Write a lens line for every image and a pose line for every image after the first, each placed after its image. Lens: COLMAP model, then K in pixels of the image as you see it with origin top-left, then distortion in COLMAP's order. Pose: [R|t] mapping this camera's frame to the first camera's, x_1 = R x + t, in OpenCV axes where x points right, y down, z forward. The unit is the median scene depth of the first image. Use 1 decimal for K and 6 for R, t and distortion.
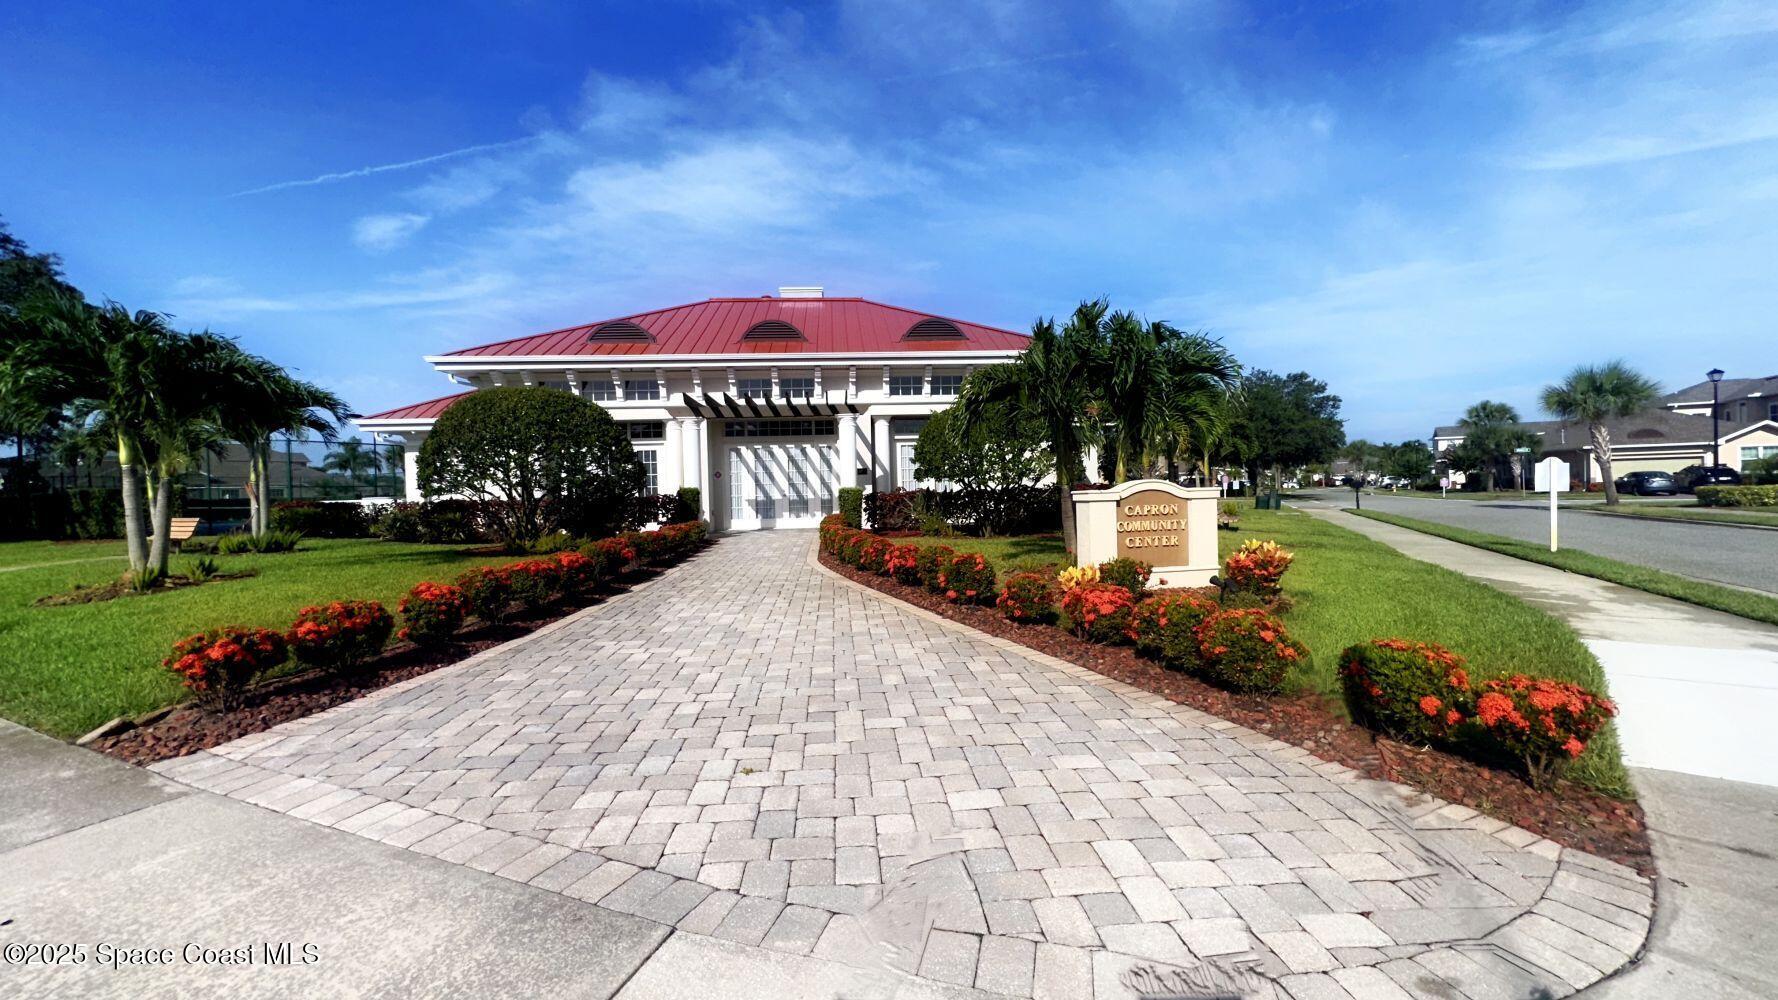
lens RADIAL K [[711.2, 0, 886.6], [0, 711.2, 521.0], [0, 0, 1]] dist [-0.020868, 0.000011]
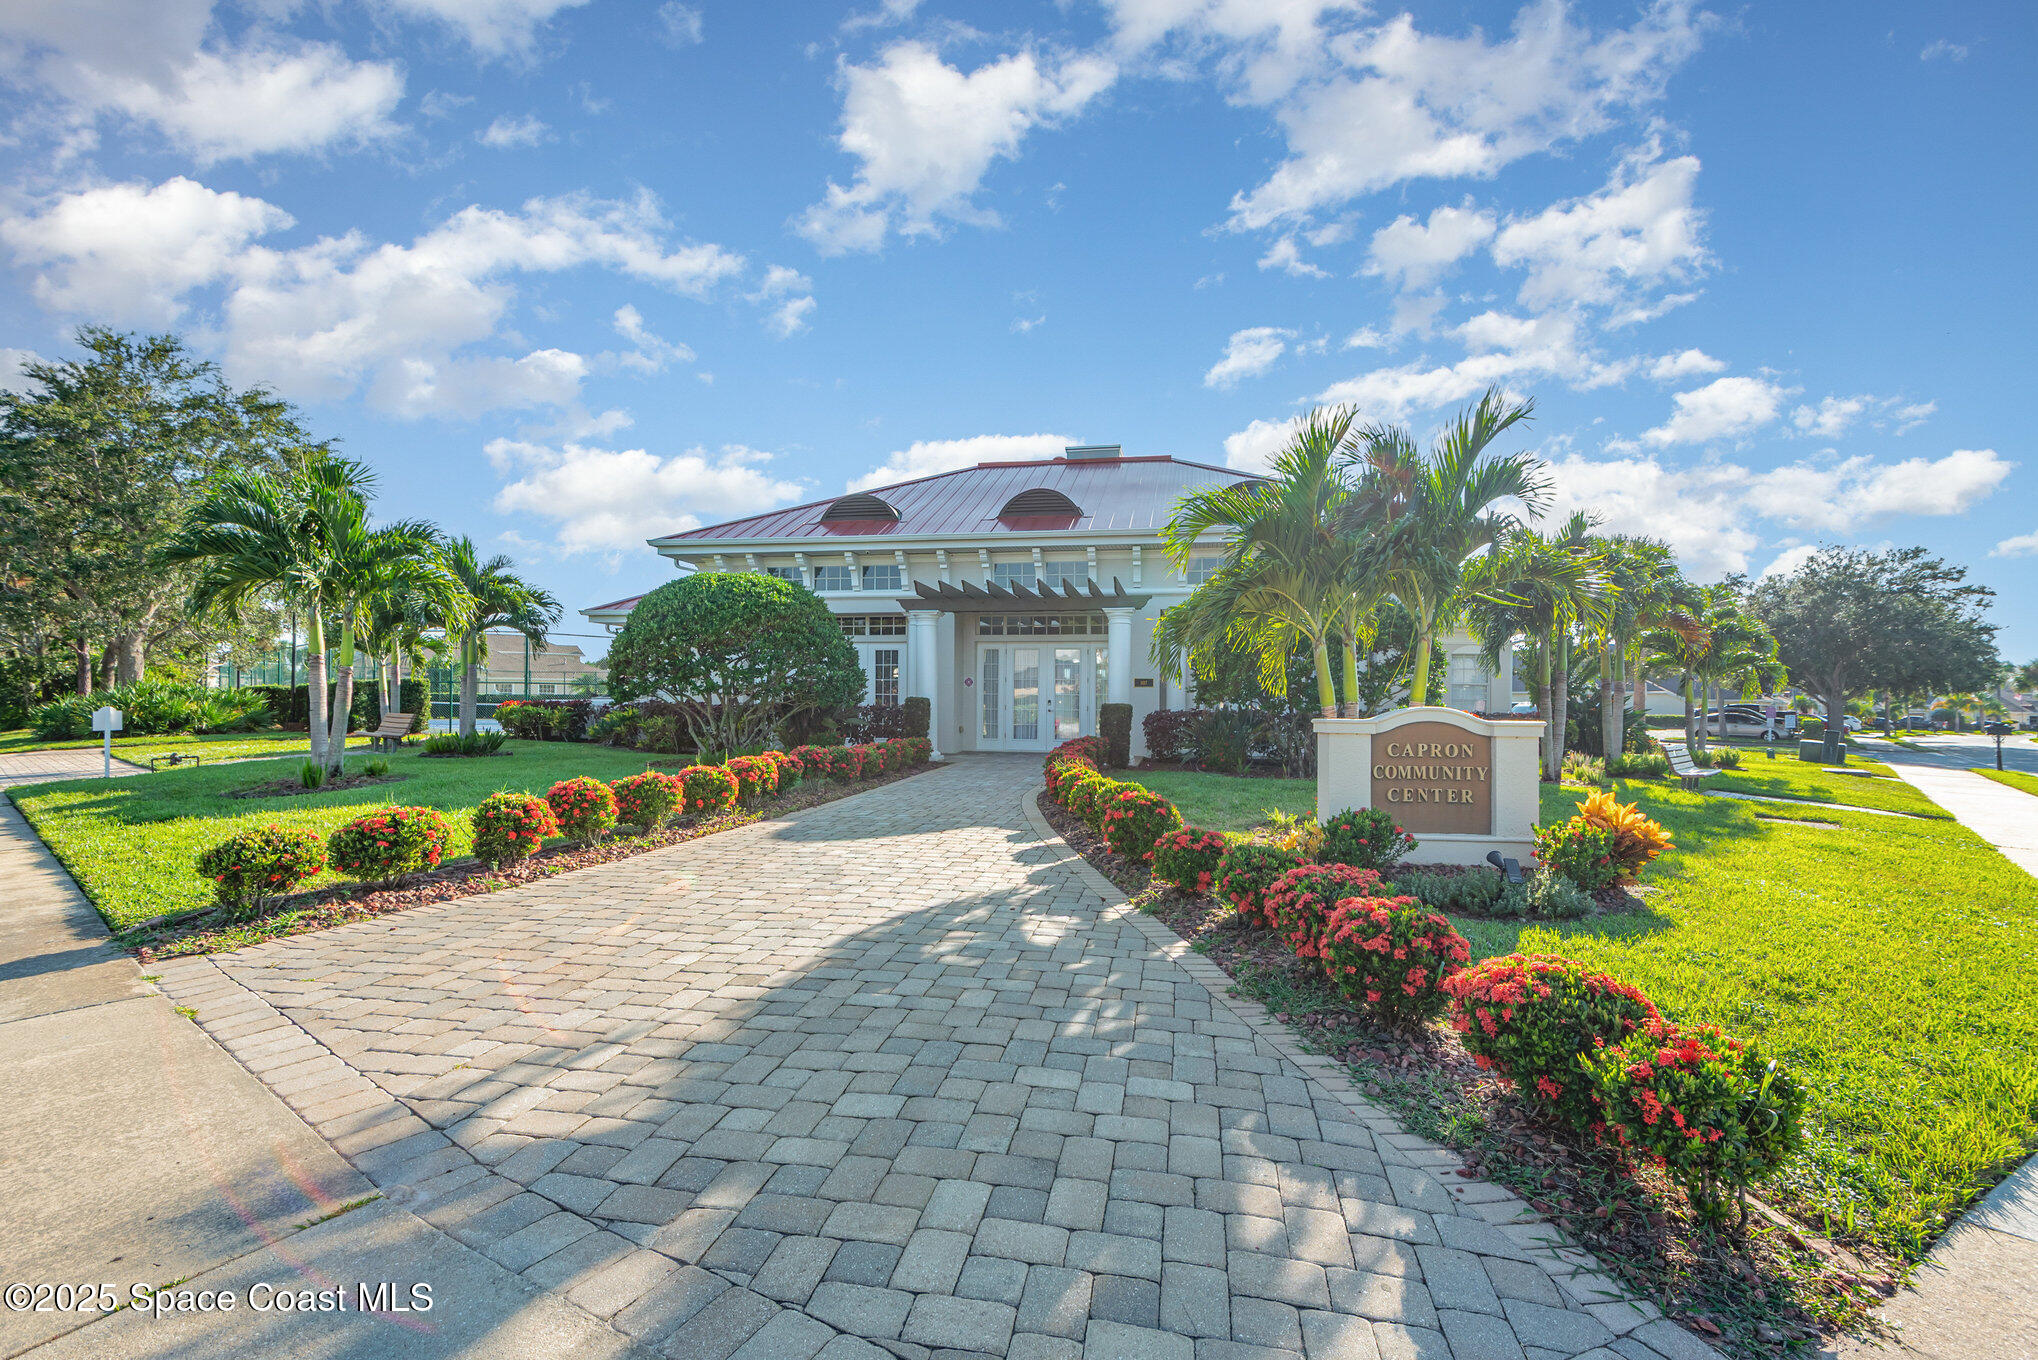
lens RADIAL K [[926.3, 0, 1017.1], [0, 926.3, 691.6], [0, 0, 1]] dist [0.002391, -0.000304]
pose [[0.969476, 0.031752, -0.243123, 0.225040], [-0.046122, 0.997495, -0.053642, -0.005697], [0.240811, 0.063217, 0.968511, 0.010792]]
